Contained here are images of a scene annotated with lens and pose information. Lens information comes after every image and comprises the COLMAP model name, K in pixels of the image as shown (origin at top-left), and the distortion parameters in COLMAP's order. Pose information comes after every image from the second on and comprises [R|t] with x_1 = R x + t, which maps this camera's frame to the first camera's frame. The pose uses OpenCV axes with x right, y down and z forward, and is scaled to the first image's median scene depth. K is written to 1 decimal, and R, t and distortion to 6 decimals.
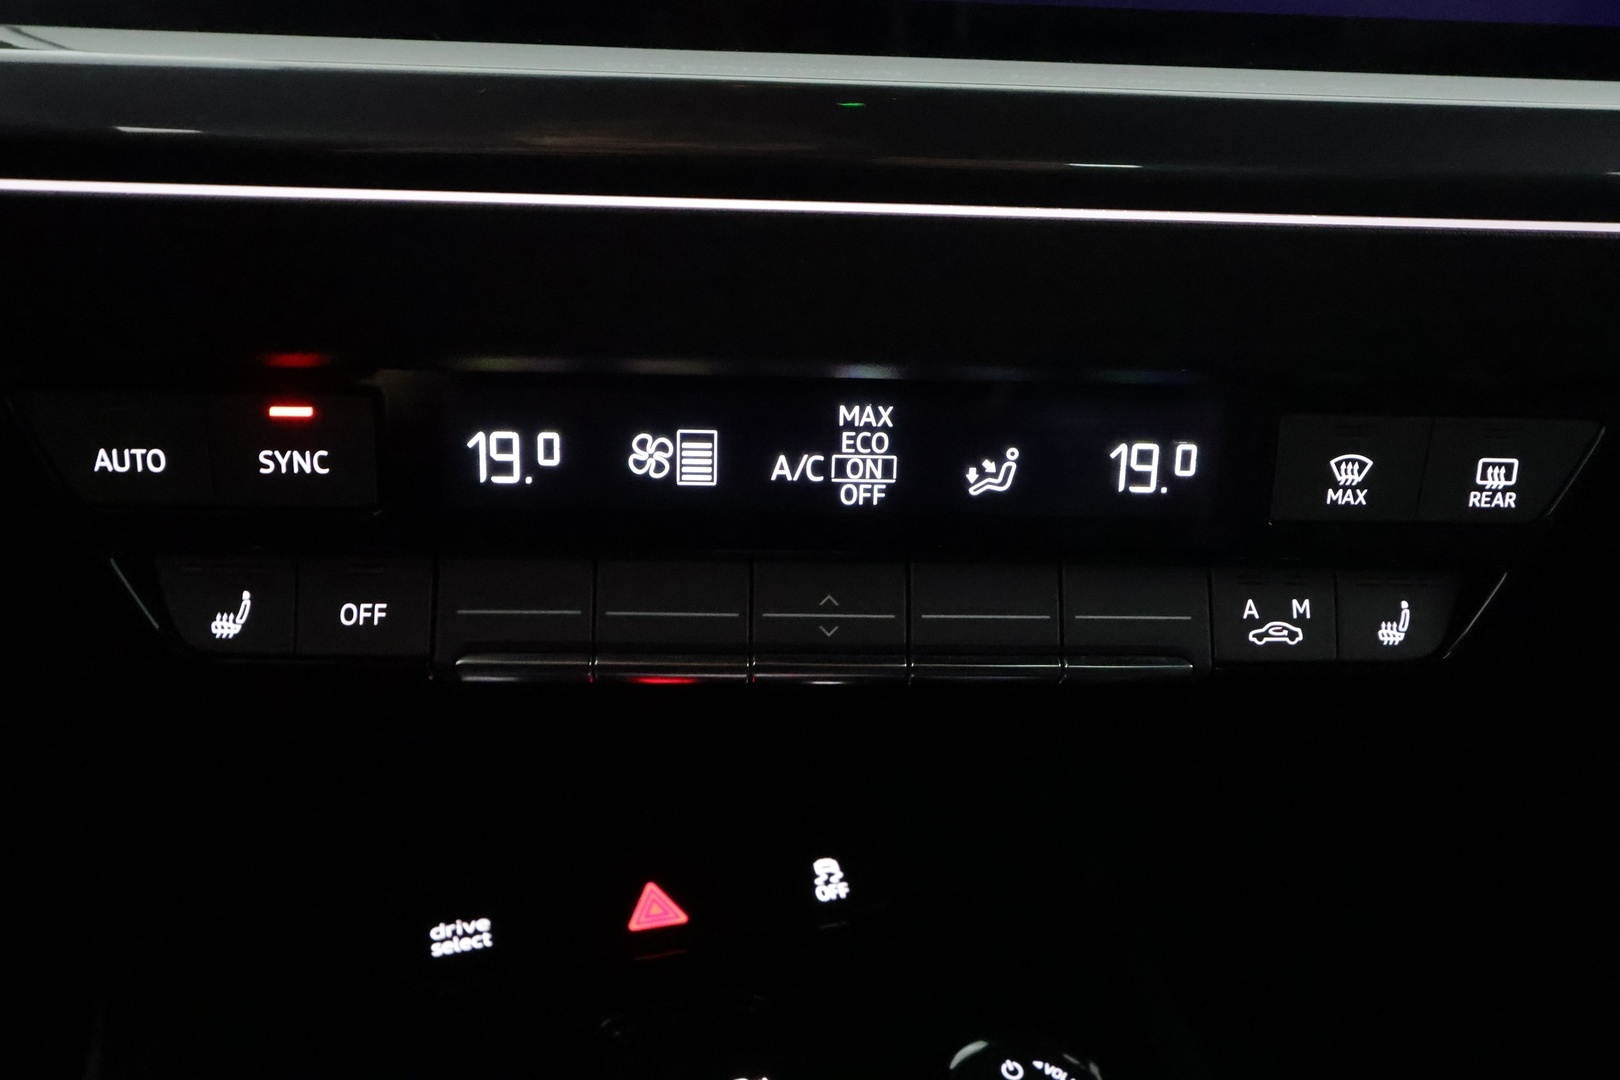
lens RADIAL K [[1299.5, 0, 809.7], [0, 1299.5, 540.6], [0, 0, 1]] dist [0.019311, -0.014895]
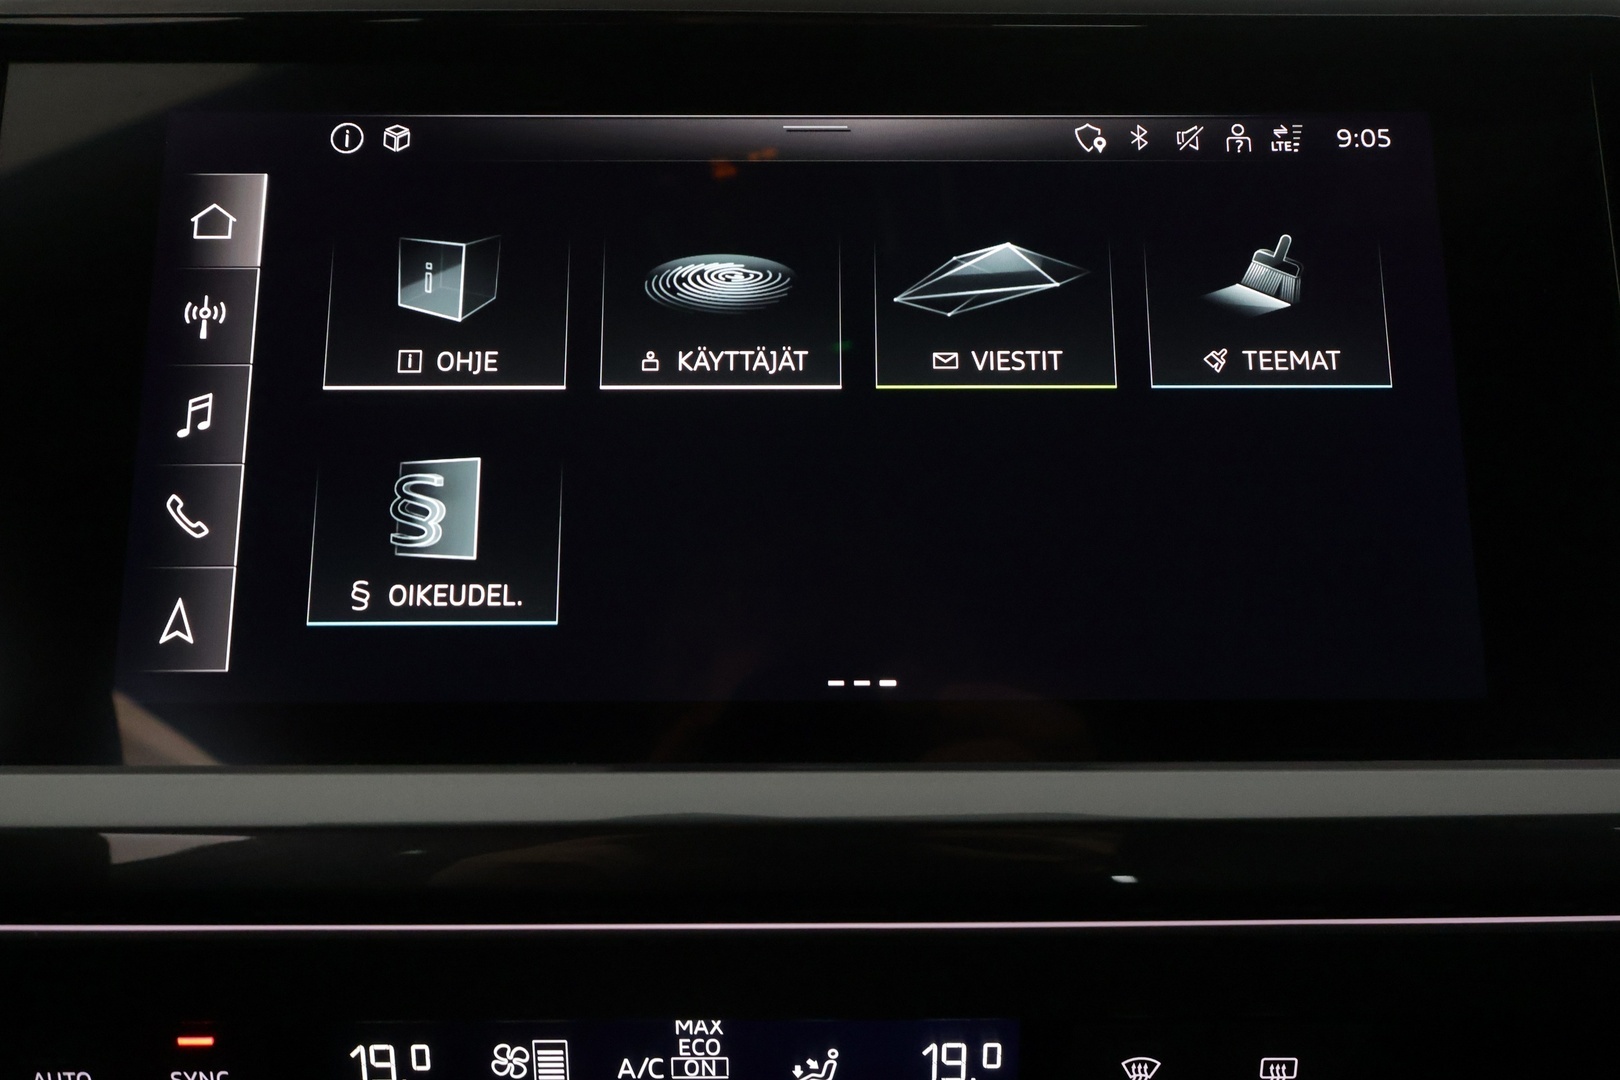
lens RADIAL K [[1299.5, 0, 803.8], [0, 1299.5, 549.9], [0, 0, 1]] dist [0.019311, -0.014895]
pose [[0.998240, -0.012985, -0.057857, 0.203080], [0.014328, 0.999636, 0.022868, -0.529280], [0.057539, -0.023657, 0.998063, -0.106633]]
